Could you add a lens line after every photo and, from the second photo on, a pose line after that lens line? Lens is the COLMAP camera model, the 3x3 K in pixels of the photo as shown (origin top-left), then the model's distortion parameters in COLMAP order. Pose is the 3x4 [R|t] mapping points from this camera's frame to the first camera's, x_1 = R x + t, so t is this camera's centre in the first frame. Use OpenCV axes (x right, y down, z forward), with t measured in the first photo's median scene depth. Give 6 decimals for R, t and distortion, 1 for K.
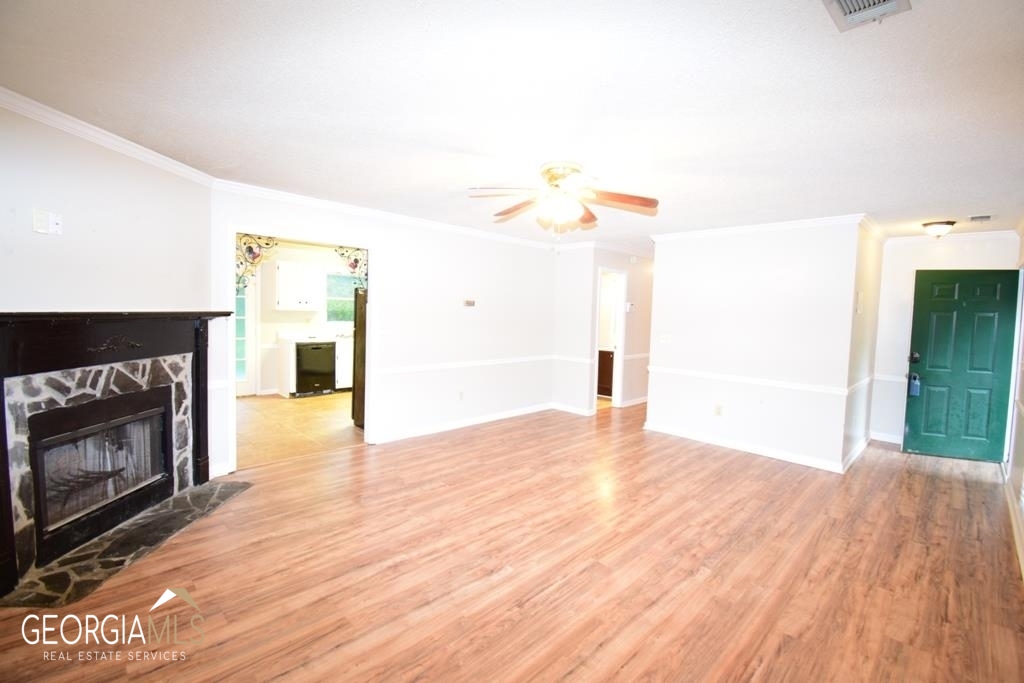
lens RADIAL K [[445.0, 0, 519.4], [0, 445.0, 333.6], [0, 0, 1]] dist [0.004719, -0.006042]
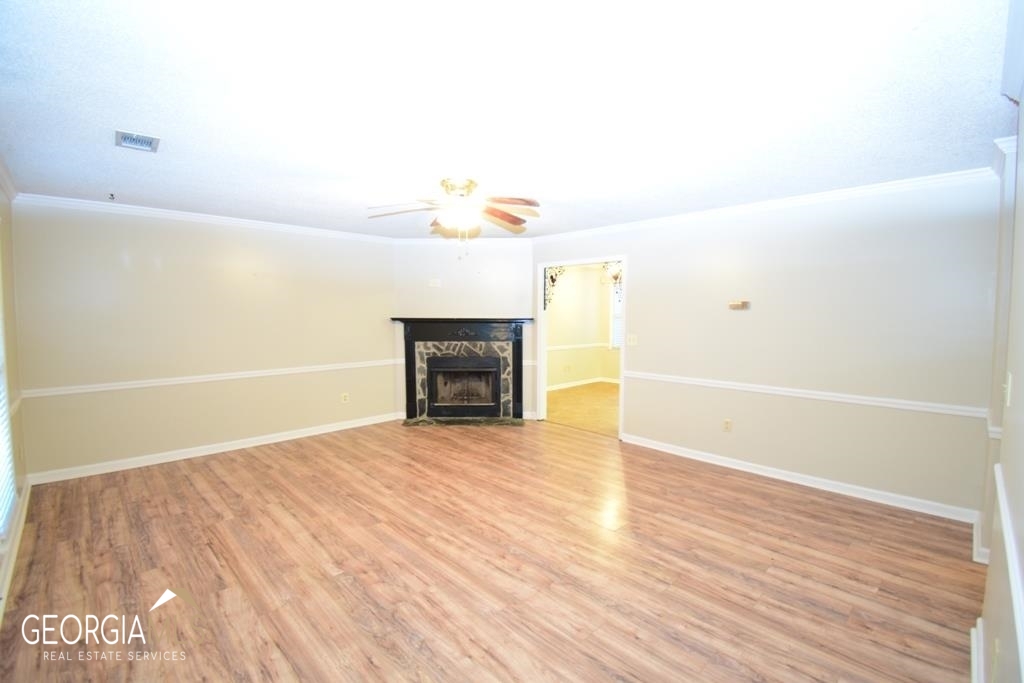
lens RADIAL K [[445.0, 0, 525.2], [0, 445.0, 341.1], [0, 0, 1]] dist [0.004719, -0.006042]
pose [[0.009012, 0.039365, -0.999184, 1.273971], [-0.053875, 0.997793, 0.038824, -0.037315], [0.998507, 0.053482, 0.011113, 1.266267]]
